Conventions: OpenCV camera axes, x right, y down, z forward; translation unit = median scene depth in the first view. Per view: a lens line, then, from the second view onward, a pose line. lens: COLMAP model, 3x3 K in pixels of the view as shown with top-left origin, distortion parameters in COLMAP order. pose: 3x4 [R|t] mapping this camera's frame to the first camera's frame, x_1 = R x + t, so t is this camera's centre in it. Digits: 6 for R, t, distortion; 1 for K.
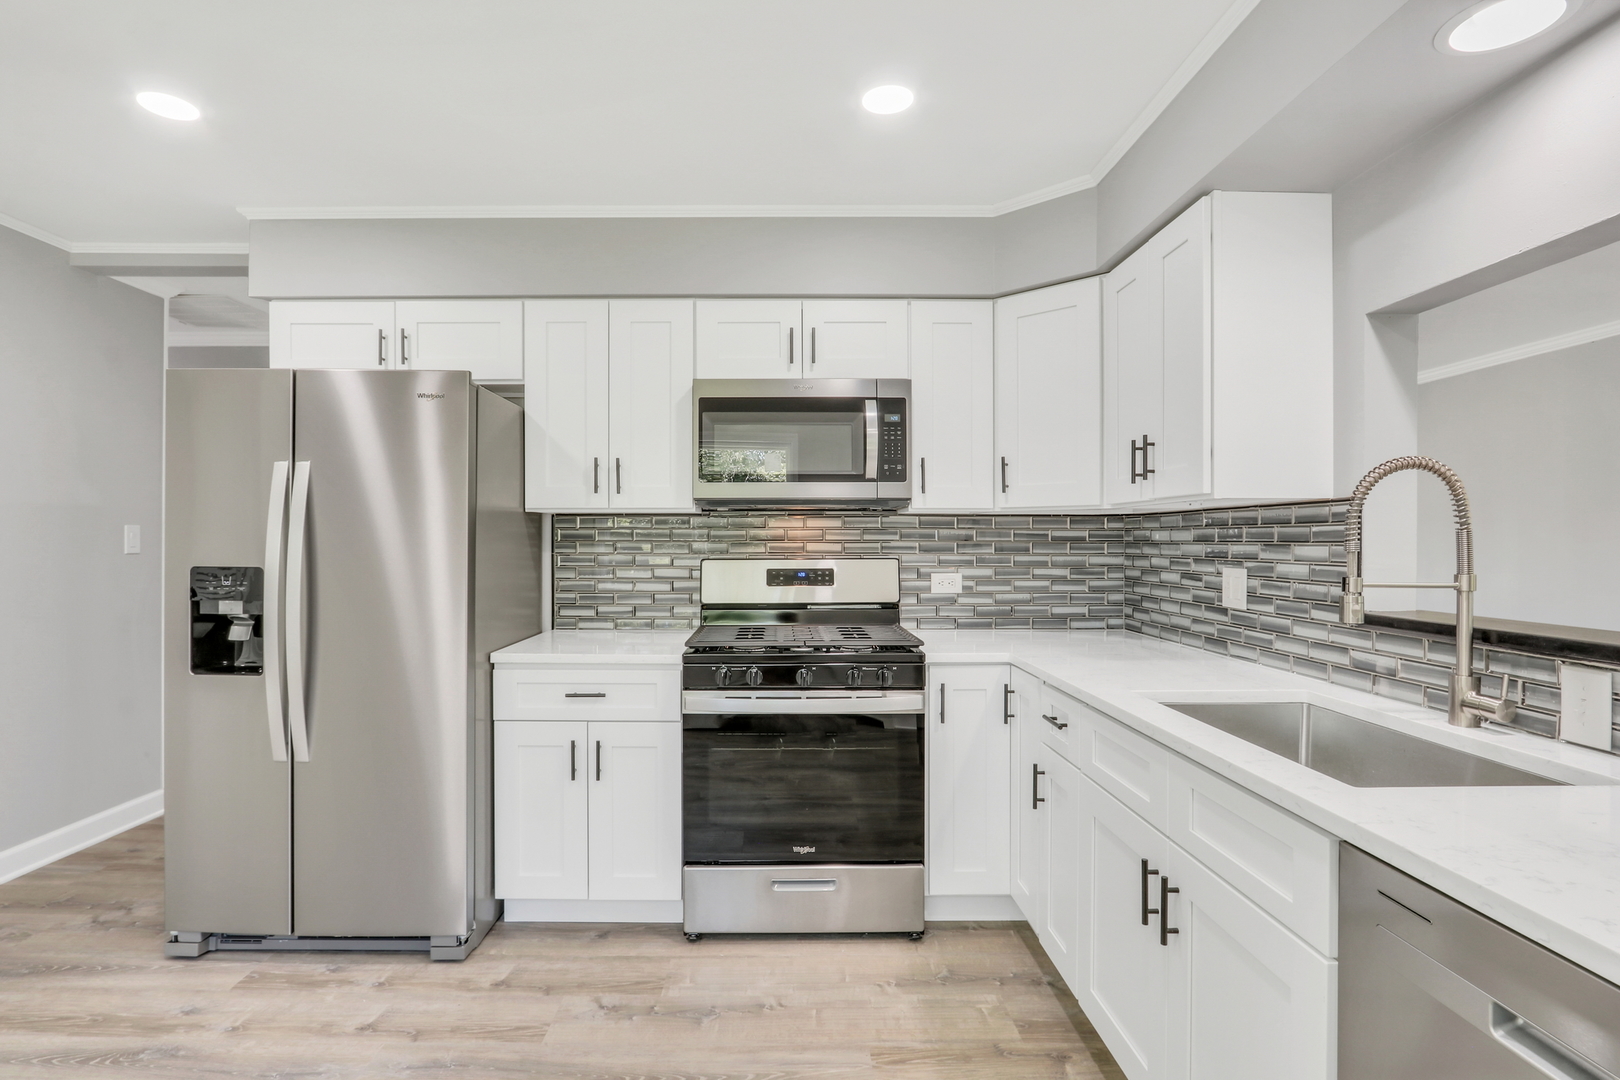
lens RADIAL K [[803.8, 0, 790.1], [0, 803.8, 539.9], [0, 0, 1]] dist [-0.019504, 0.000950]
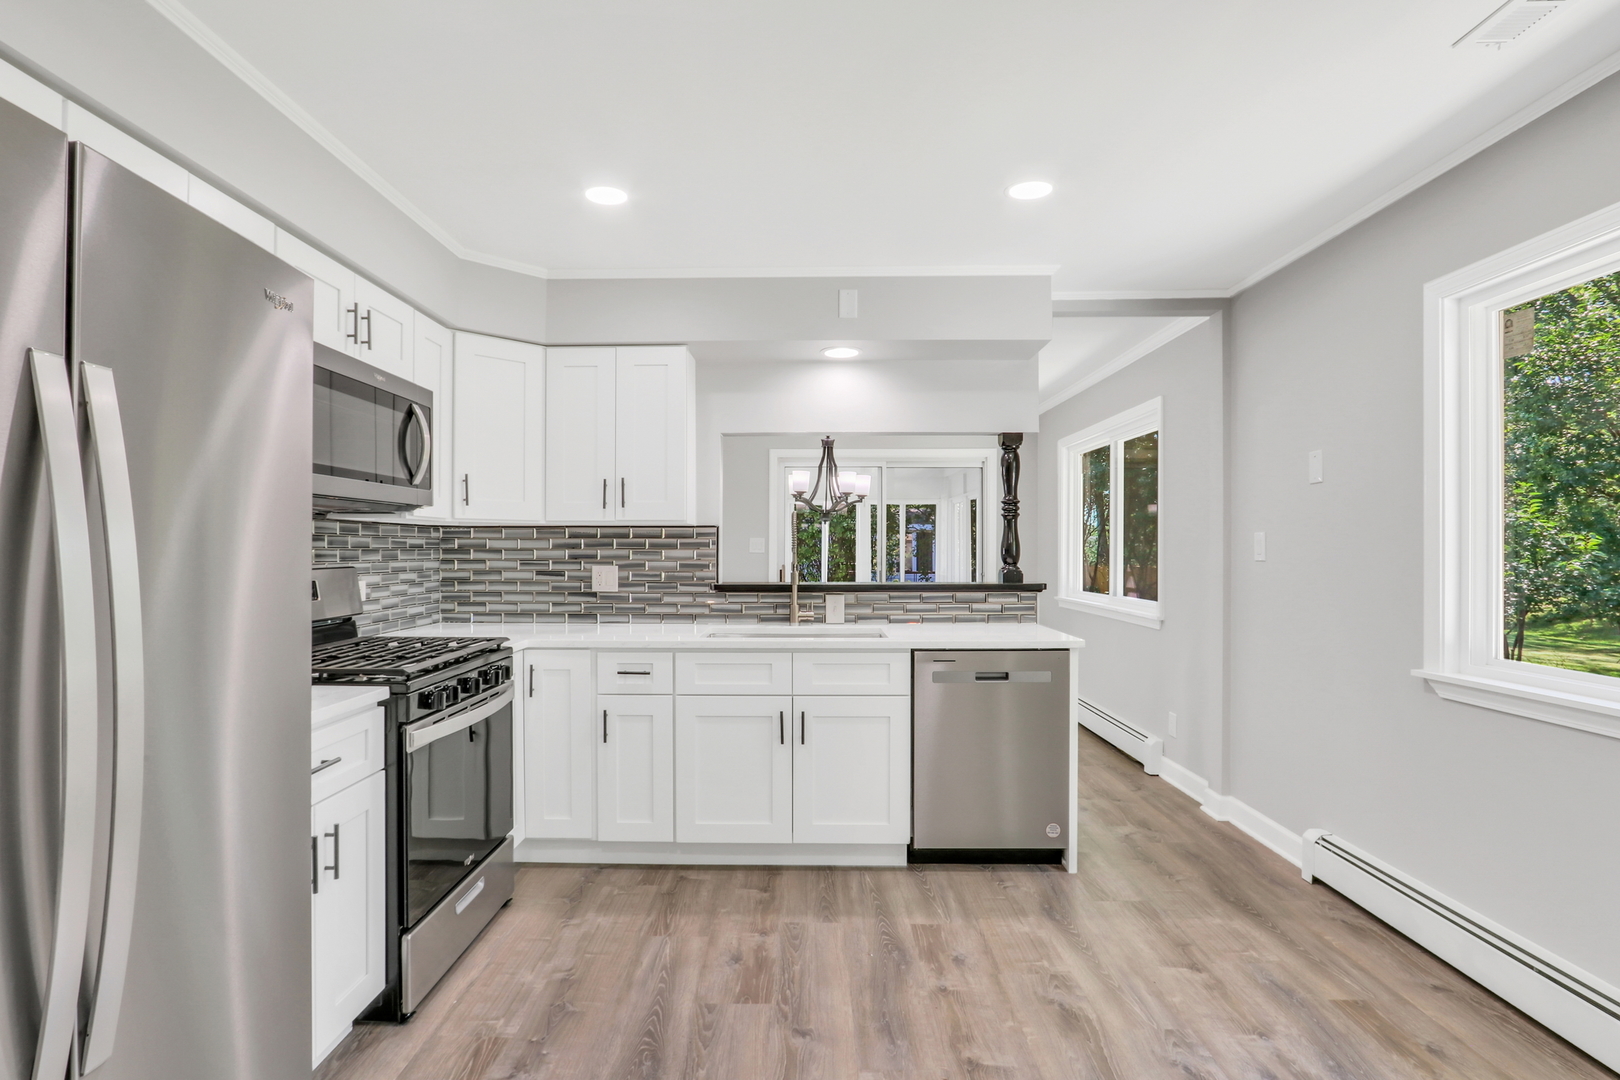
lens RADIAL K [[803.8, 0, 790.1], [0, 803.8, 539.9], [0, 0, 1]] dist [-0.019504, 0.000950]
pose [[0.038951, 0.003197, 0.999236, -1.069250], [-0.003924, 0.999988, -0.003047, -0.012243], [-0.999233, -0.003803, 0.038963, 0.629098]]
